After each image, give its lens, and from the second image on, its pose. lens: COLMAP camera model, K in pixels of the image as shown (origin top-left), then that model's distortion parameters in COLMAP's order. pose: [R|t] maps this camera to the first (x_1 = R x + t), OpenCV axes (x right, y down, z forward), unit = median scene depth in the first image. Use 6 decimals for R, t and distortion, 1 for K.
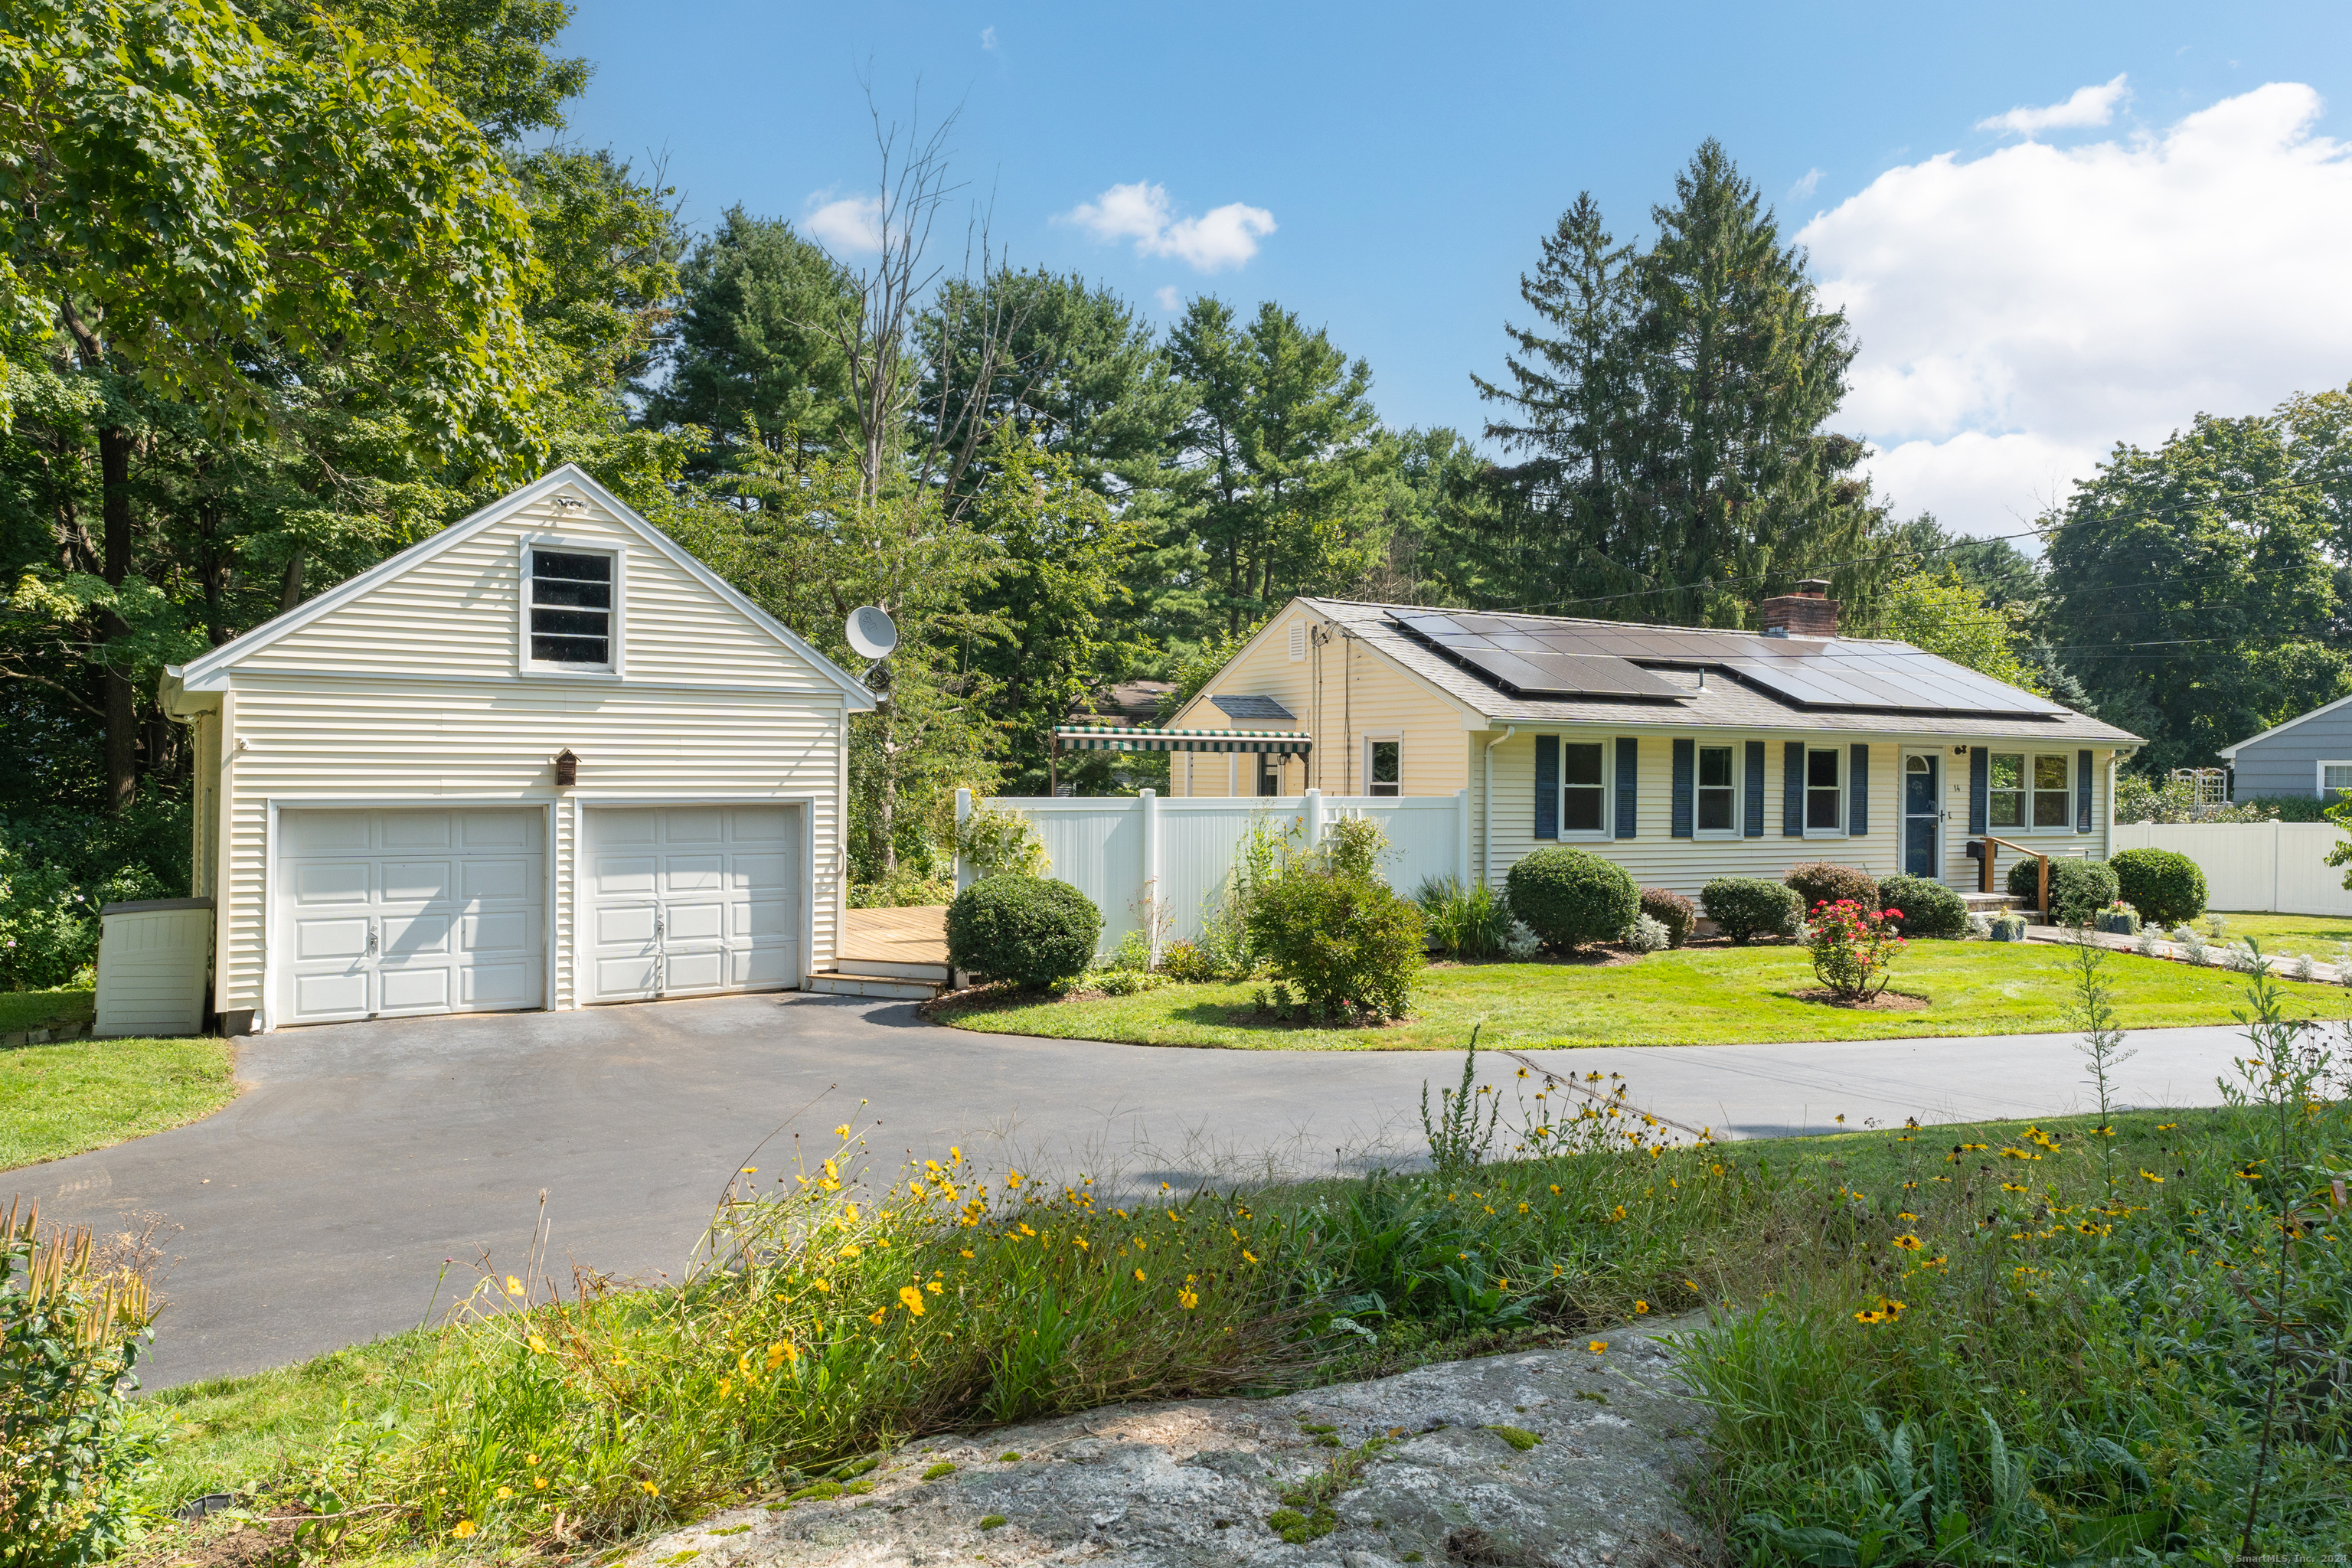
lens RADIAL K [[1561.1, 0, 1179.4], [0, 1561.1, 789.9], [0, 0, 1]] dist [0.003607, 0.001945]
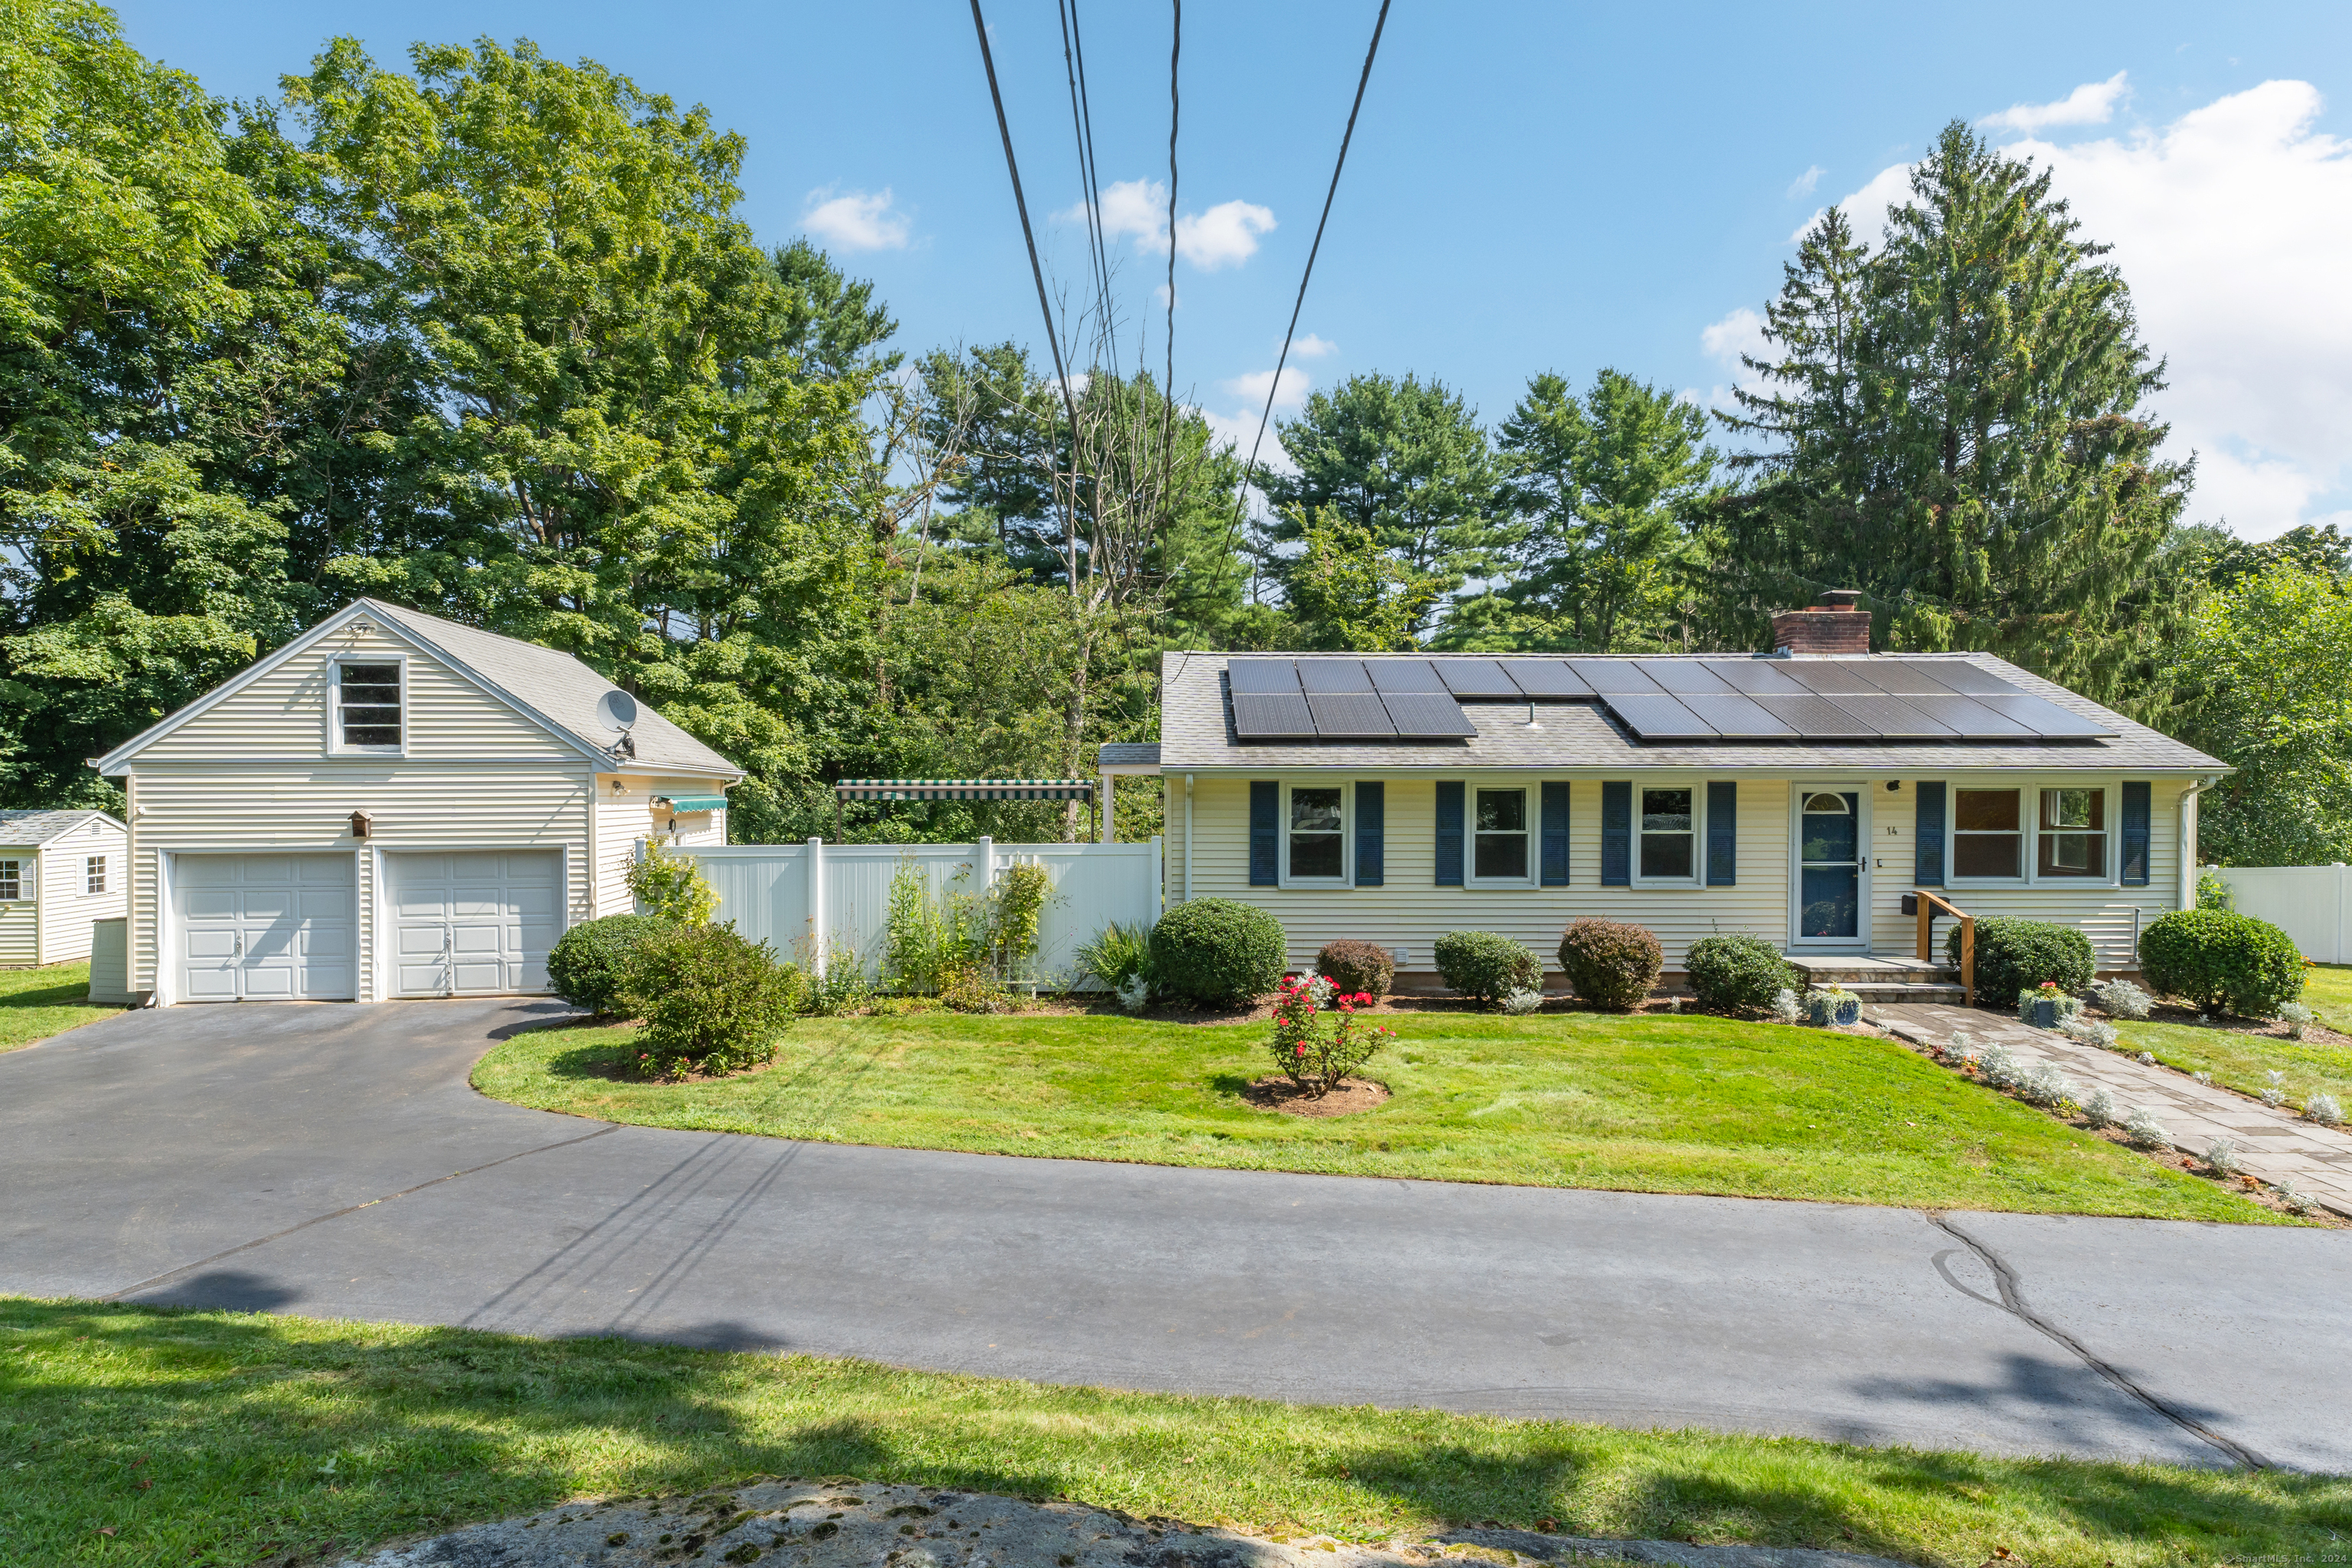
lens RADIAL K [[1201.8, 0, 1171.4], [0, 1201.8, 806.0], [0, 0, 1]] dist [0.001880, -0.003252]
pose [[0.889772, -0.001989, -0.456400, 0.494868], [0.005192, 0.999970, 0.005764, -0.022347], [0.456375, -0.007498, 0.889756, 0.275706]]
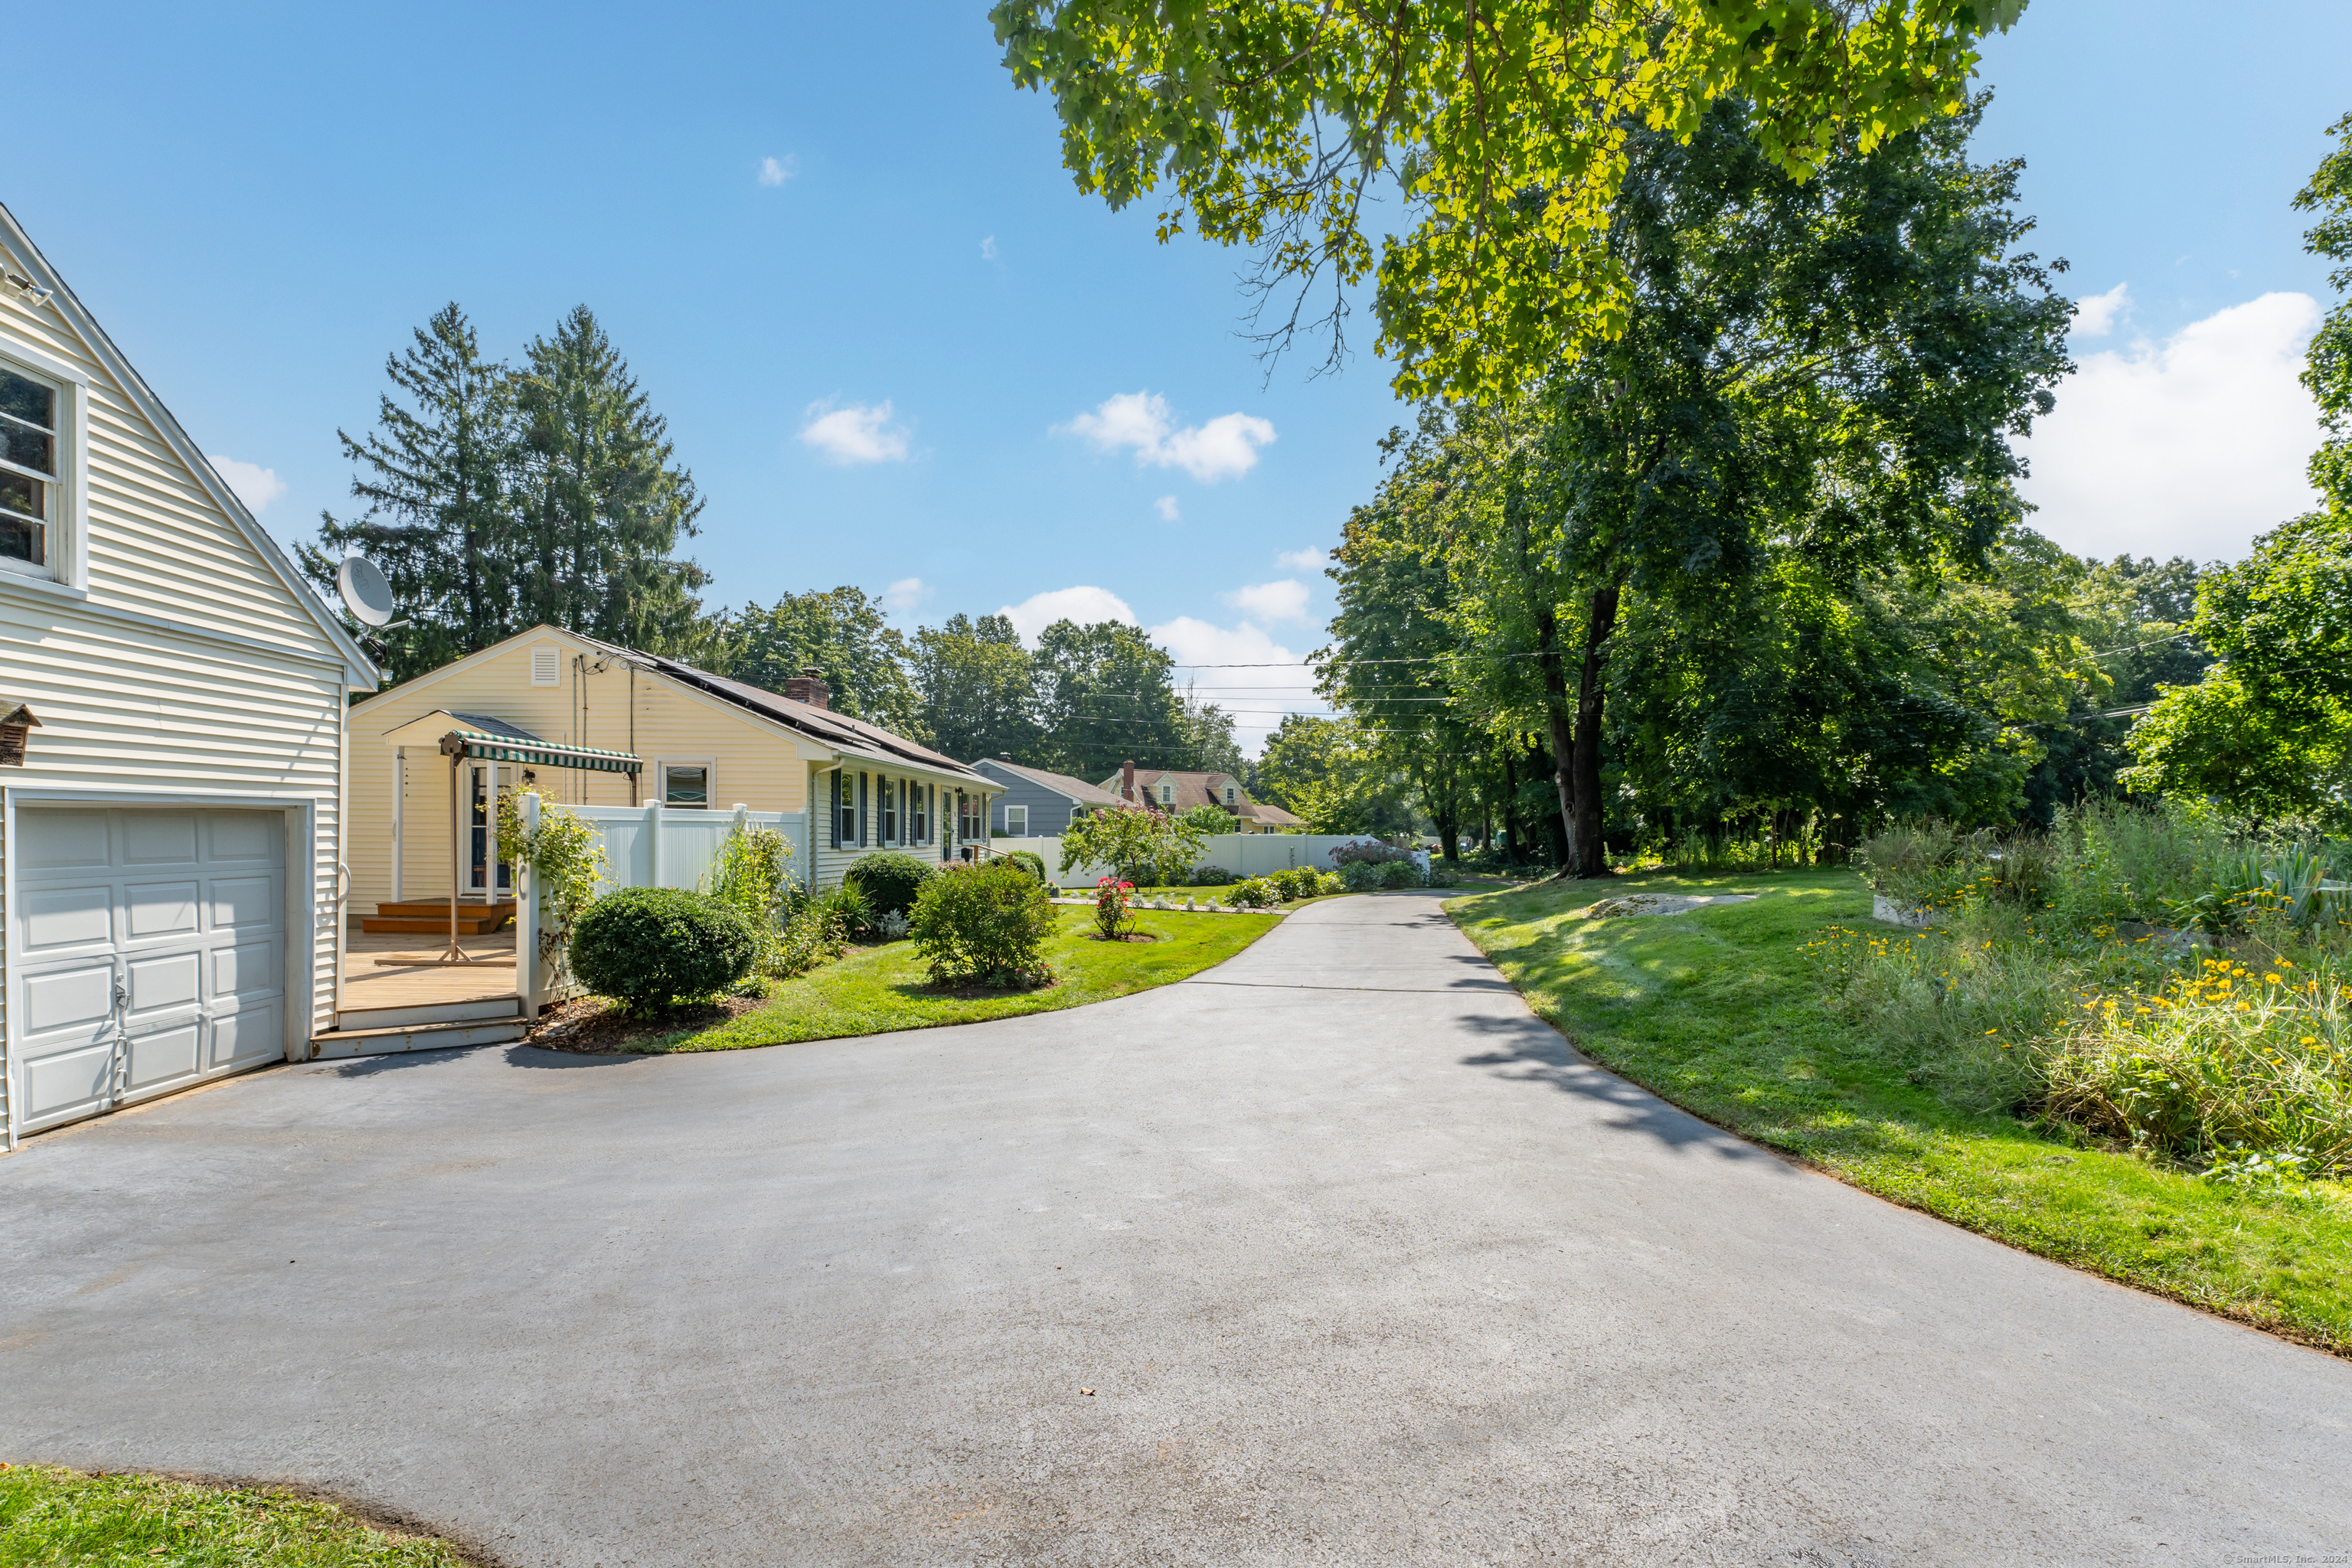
lens RADIAL K [[1099.0, 0, 1122.2], [0, 1099.0, 859.7], [0, 0, 1]] dist [-0.000962, -0.000419]
pose [[0.492712, -0.026059, 0.869802, -0.383226], [0.006042, 0.999630, 0.026526, 0.016559], [-0.870171, -0.007814, 0.492687, 0.309248]]
